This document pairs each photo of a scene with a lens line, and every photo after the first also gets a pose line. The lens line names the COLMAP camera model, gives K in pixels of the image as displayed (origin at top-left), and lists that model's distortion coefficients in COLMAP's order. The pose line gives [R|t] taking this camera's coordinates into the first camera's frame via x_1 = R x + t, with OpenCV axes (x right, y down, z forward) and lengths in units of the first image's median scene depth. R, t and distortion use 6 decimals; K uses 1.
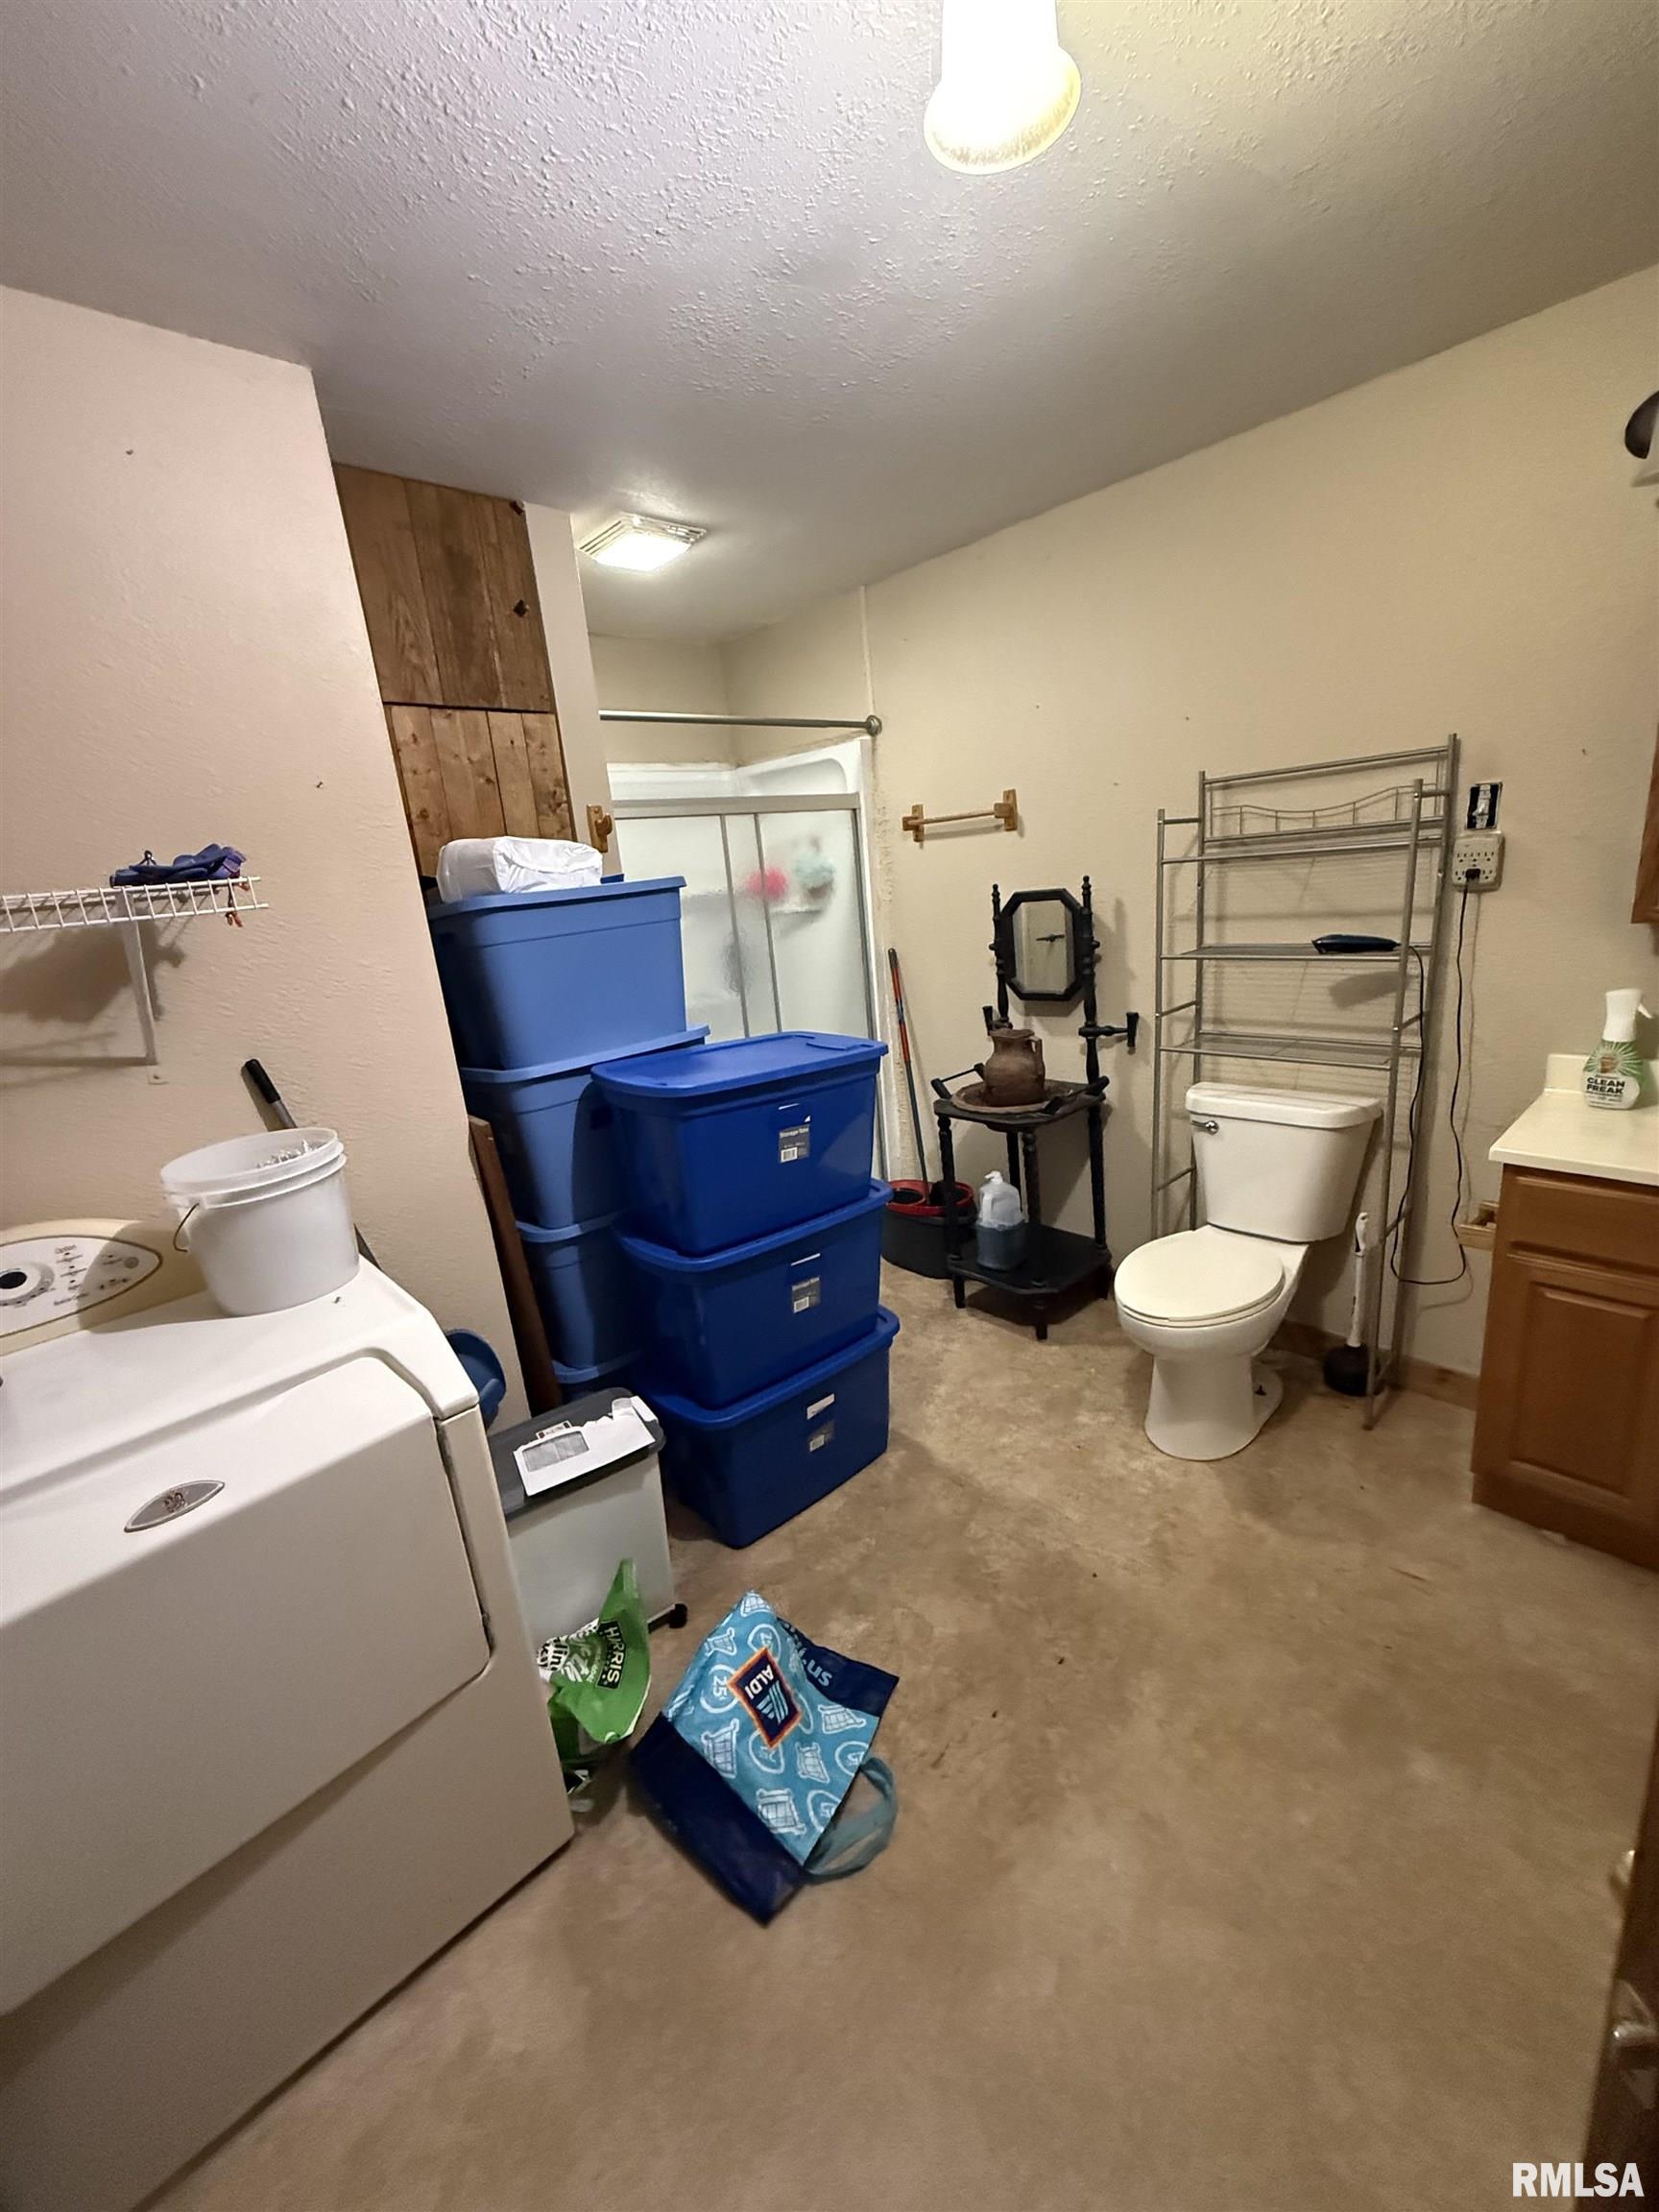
lens RADIAL K [[893.2, 0, 826.9], [0, 893.2, 1107.1], [0, 0, 1]] dist [0.000597, -0.000208]
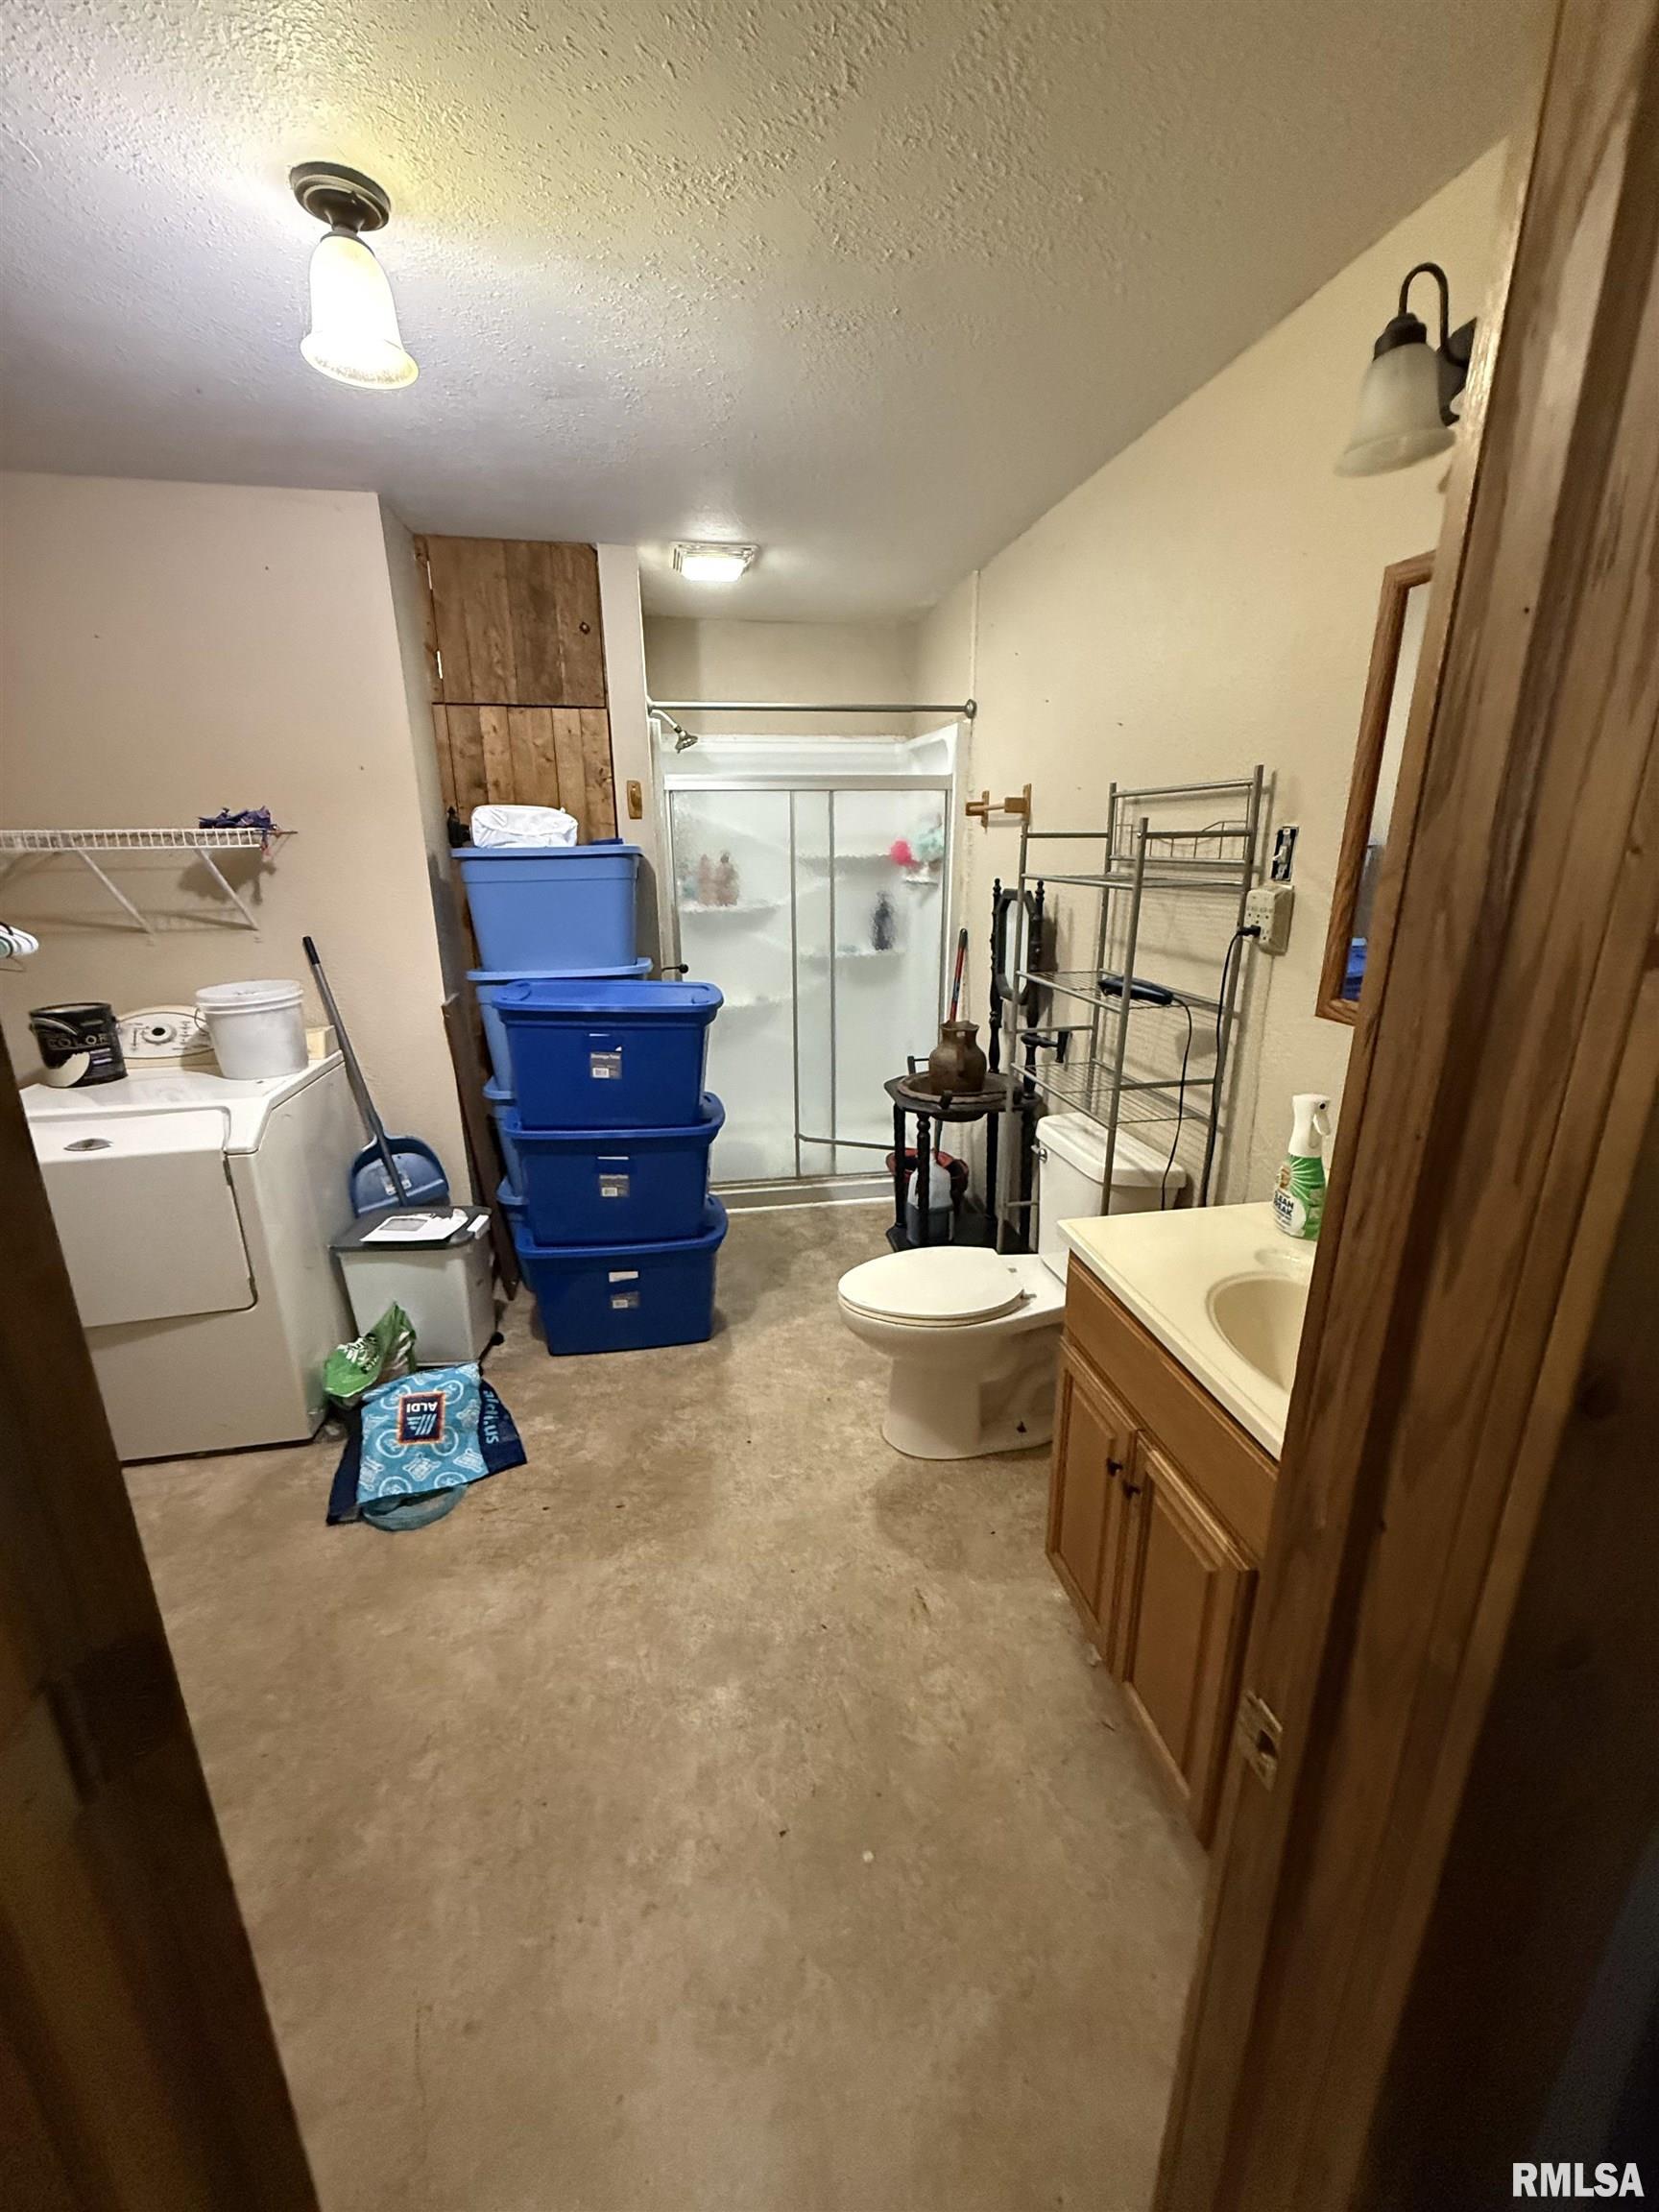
lens RADIAL K [[893.2, 0, 825.7], [0, 893.2, 1108.0], [0, 0, 1]] dist [0.000597, -0.000208]
pose [[0.837369, 0.239349, -0.491452, 0.828589], [-0.207300, 0.970932, 0.119656, -0.112573], [0.505806, 0.001682, 0.862646, 0.052541]]
